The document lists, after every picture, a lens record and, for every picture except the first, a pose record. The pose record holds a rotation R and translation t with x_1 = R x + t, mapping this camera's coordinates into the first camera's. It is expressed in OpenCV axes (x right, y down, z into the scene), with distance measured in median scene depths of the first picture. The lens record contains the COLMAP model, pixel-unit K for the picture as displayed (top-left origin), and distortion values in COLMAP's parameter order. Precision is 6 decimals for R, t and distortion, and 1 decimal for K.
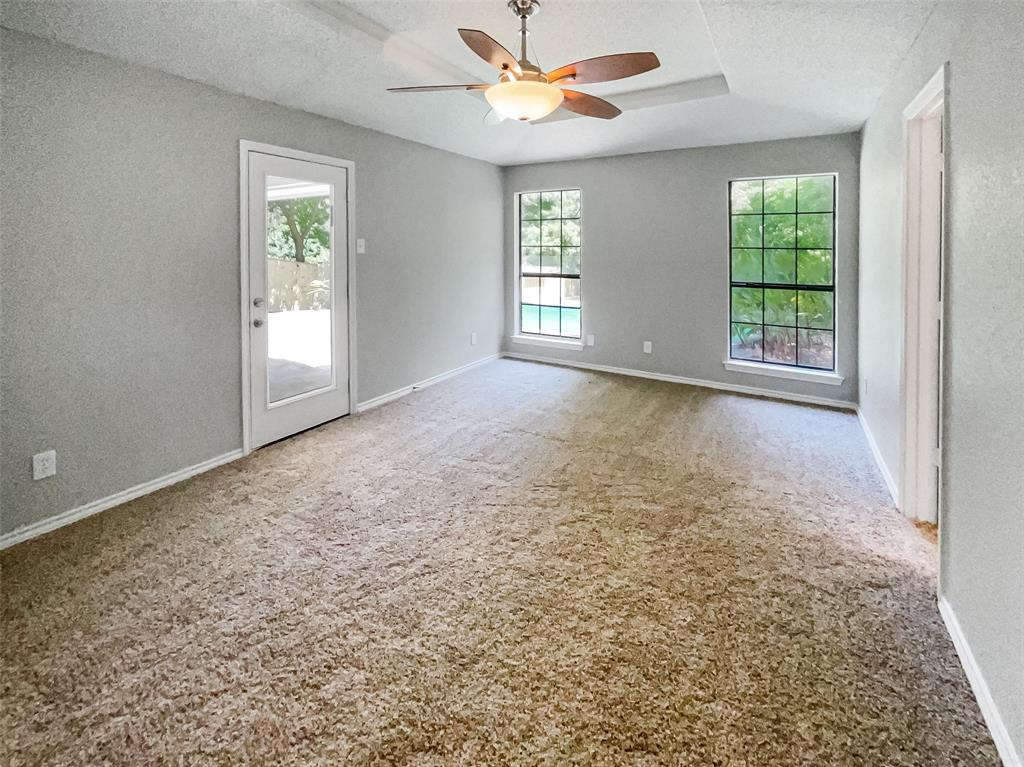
lens RADIAL K [[449.7, 0, 511.8], [0, 449.7, 382.8], [0, 0, 1]] dist [0.002916, 0.000393]
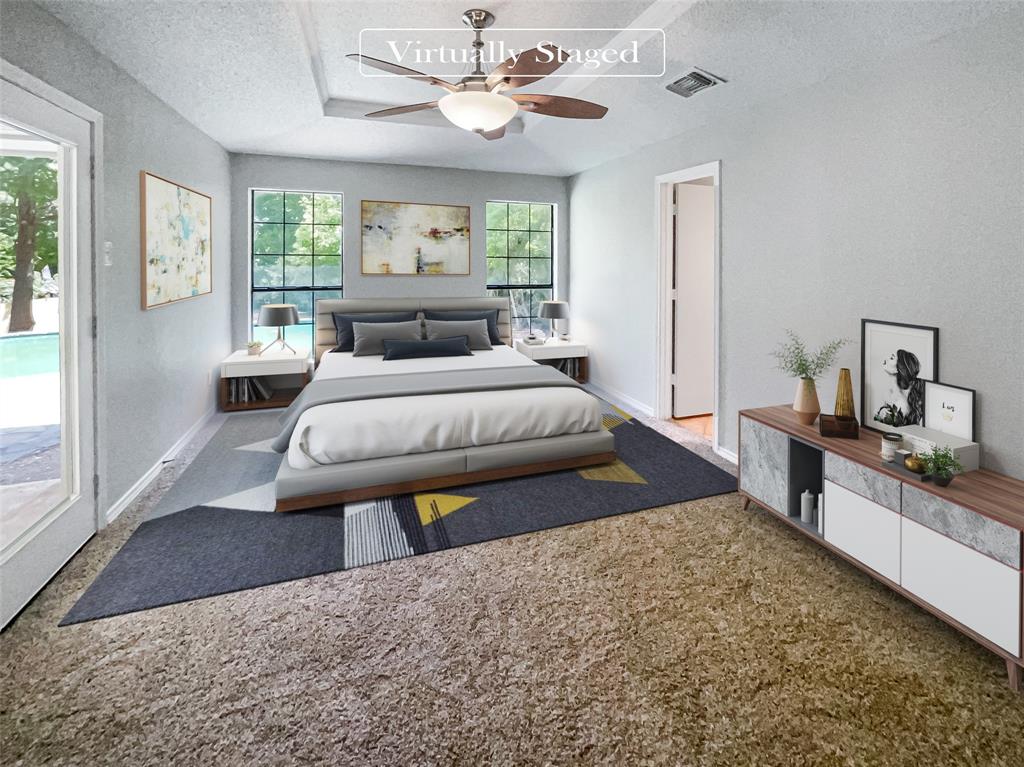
lens RADIAL K [[449.7, 0, 515.2], [0, 449.7, 387.8], [0, 0, 1]] dist [0.002916, 0.000393]
pose [[0.636174, -0.214275, 0.741194, -0.529265], [0.219500, 0.971229, 0.092378, -0.067575], [-0.739664, 0.103924, 0.664904, 0.224628]]
